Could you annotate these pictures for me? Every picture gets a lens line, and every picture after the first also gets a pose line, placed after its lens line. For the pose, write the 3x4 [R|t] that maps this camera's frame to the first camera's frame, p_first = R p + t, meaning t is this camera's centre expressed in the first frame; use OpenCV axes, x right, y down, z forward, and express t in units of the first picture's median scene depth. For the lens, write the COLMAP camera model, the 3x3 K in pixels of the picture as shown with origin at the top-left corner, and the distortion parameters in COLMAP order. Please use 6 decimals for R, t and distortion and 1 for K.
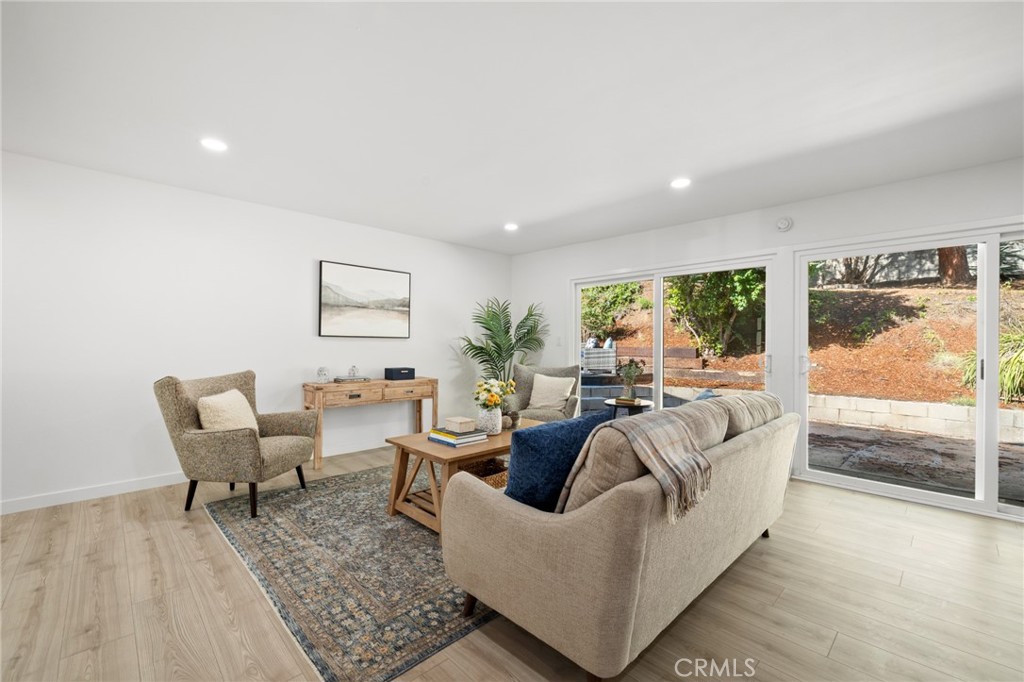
lens RADIAL K [[425.5, 0, 514.6], [0, 425.5, 342.4], [0, 0, 1]] dist [-0.001793, -0.000134]
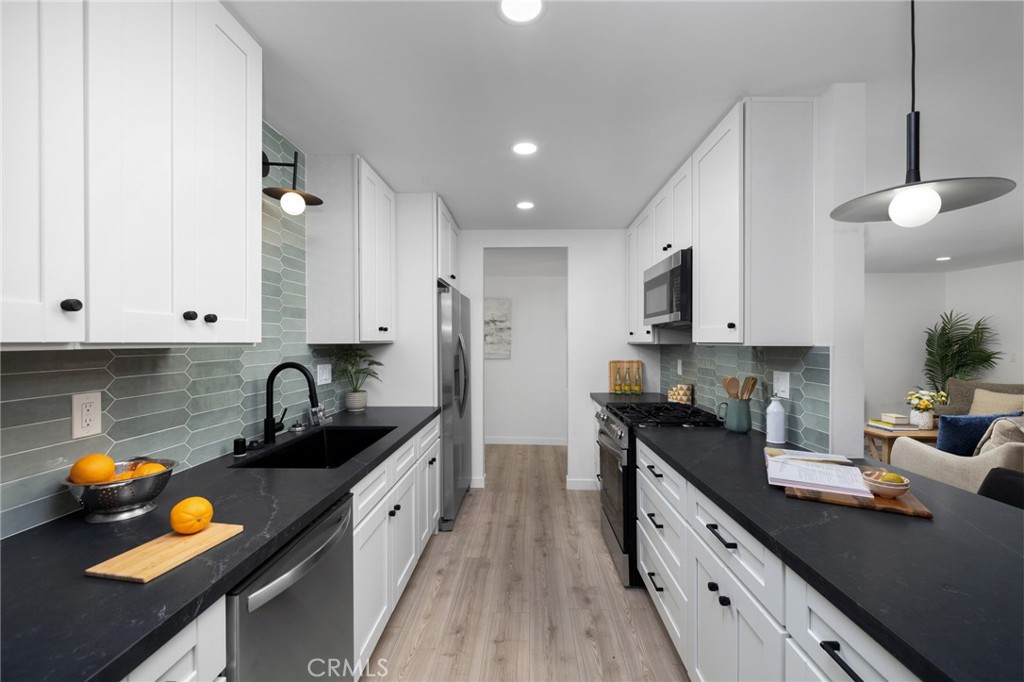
lens RADIAL K [[425.5, 0, 514.6], [0, 425.5, 342.4], [0, 0, 1]] dist [-0.001793, -0.000134]
pose [[0.688099, -0.004197, -0.725605, 0.026001], [0.005823, 0.999983, -0.000262, -0.055968], [0.725594, -0.004045, 0.688111, -0.655993]]
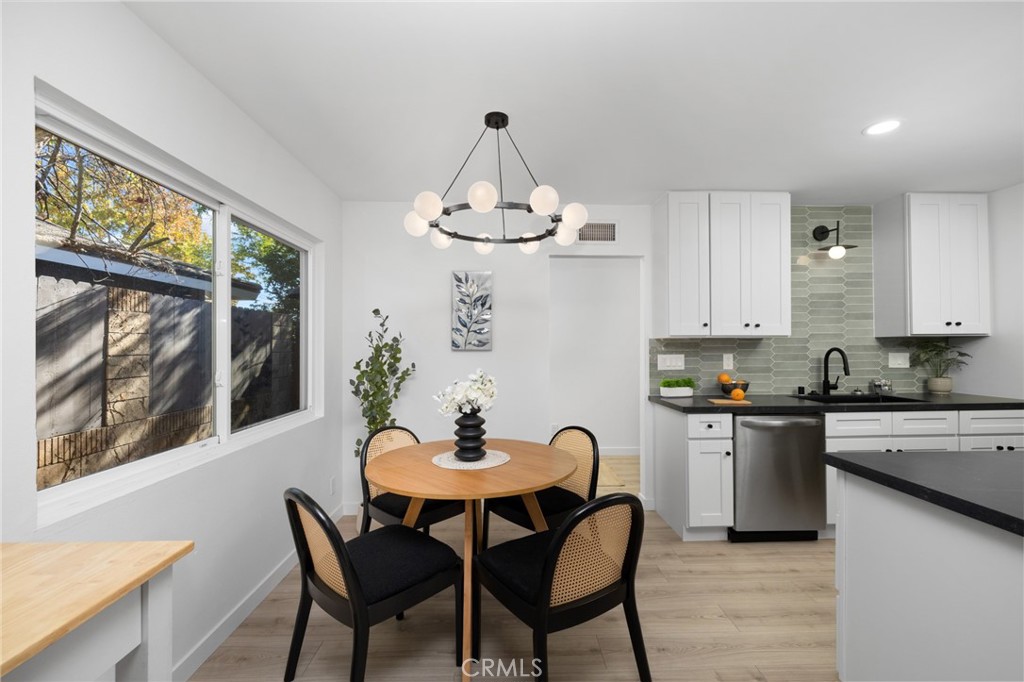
lens RADIAL K [[425.5, 0, 514.6], [0, 425.5, 342.4], [0, 0, 1]] dist [-0.001793, -0.000134]
pose [[-0.678581, -0.007467, -0.734487, 0.463484], [0.000804, 0.999940, -0.010908, -0.038414], [0.734525, -0.007993, -0.678535, -0.430186]]
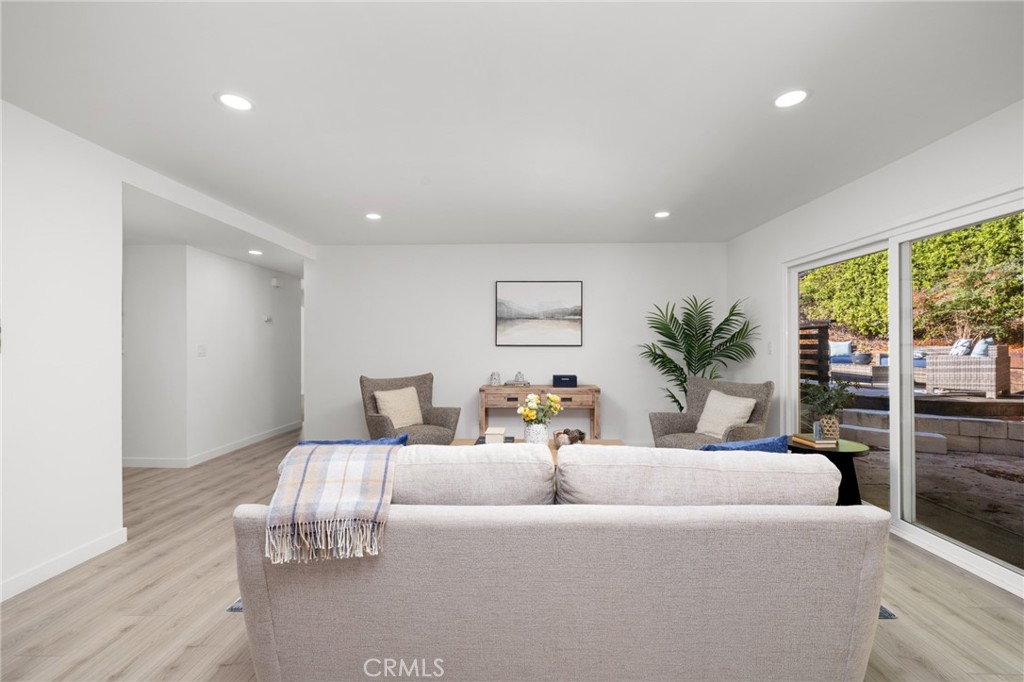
lens RADIAL K [[425.5, 0, 514.6], [0, 425.5, 342.4], [0, 0, 1]] dist [-0.001793, -0.000134]
pose [[0.699494, -0.012926, -0.714521, 0.407910], [0.008411, 0.999916, -0.009855, -0.011297], [0.714589, 0.000884, 0.699544, 0.210363]]
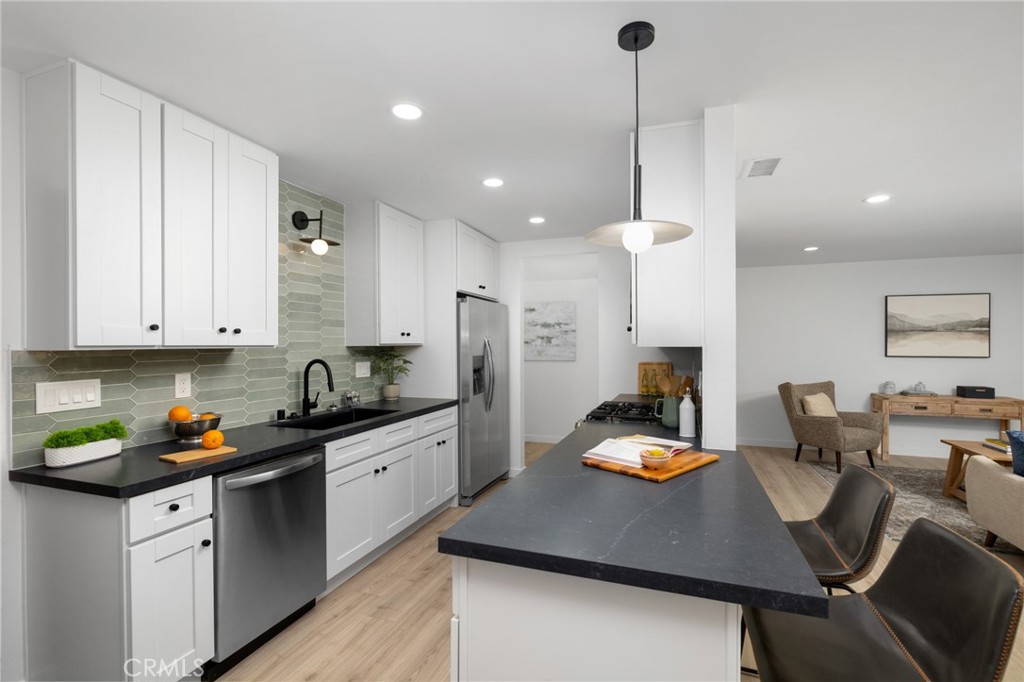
lens RADIAL K [[458.1, 0, 513.5], [0, 458.1, 343.2], [0, 0, 1]] dist [-0.007772, 0.000214]
pose [[0.429259, -0.009042, -0.903136, 0.274841], [0.008487, 0.999946, -0.005977, -0.053749], [0.903141, -0.005099, 0.429313, -0.550109]]
